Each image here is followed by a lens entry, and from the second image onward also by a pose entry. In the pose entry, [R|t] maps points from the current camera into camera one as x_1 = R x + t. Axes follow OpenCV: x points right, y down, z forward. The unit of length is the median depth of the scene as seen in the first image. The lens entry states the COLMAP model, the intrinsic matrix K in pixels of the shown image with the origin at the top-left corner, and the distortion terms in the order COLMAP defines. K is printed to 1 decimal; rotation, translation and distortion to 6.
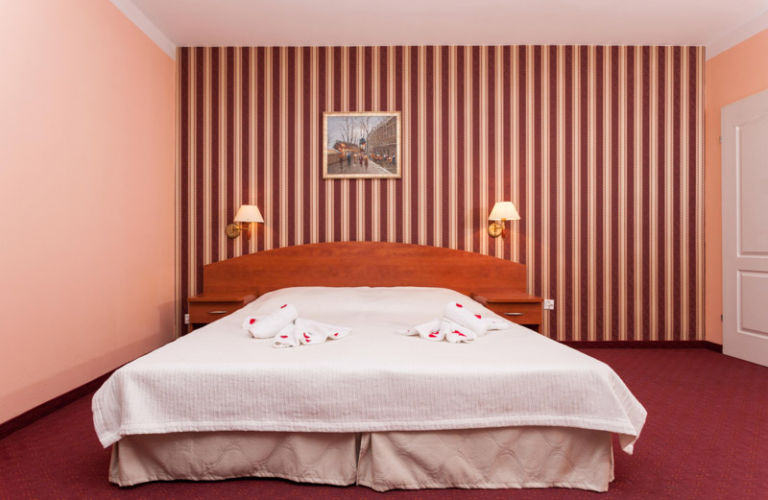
lens RADIAL K [[407.8, 0, 371.4], [0, 407.8, 245.5], [0, 0, 1]] dist [-0.007010, 0.001177]
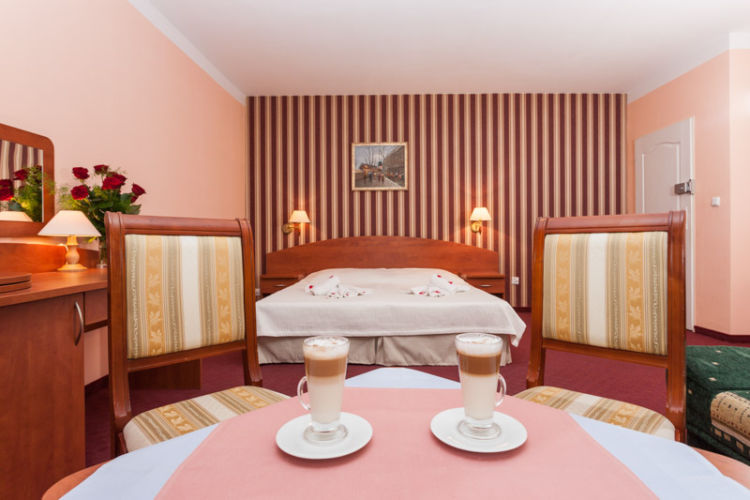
lens RADIAL K [[356.2, 0, 372.7], [0, 356.2, 244.3], [0, 0, 1]] dist [-0.009630, 0.001325]
pose [[0.998769, -0.004680, -0.049390, 0.012327], [0.005568, 0.999825, 0.017855, -0.003283], [0.049298, -0.018108, 0.998620, -0.234782]]
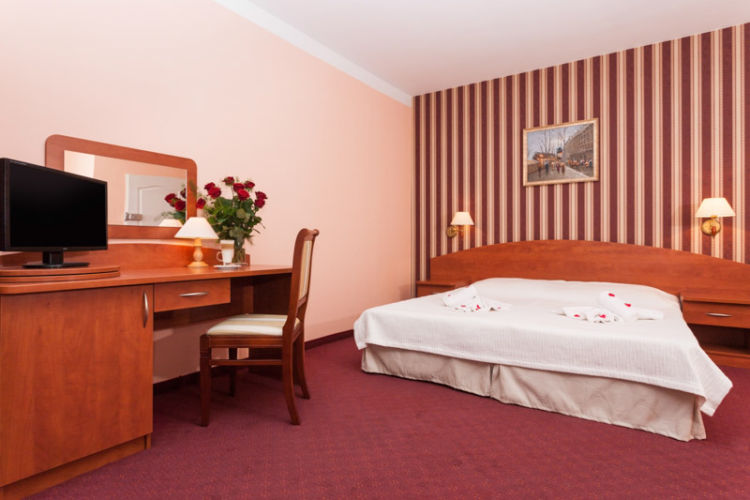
lens RADIAL K [[380.8, 0, 375.6], [0, 380.8, 247.5], [0, 0, 1]] dist [-0.016719, 0.003094]
pose [[0.838645, 0.006565, -0.544639, 0.132796], [-0.000537, 0.999937, 0.011228, -0.000680], [0.544678, -0.009124, 0.838595, -0.158543]]
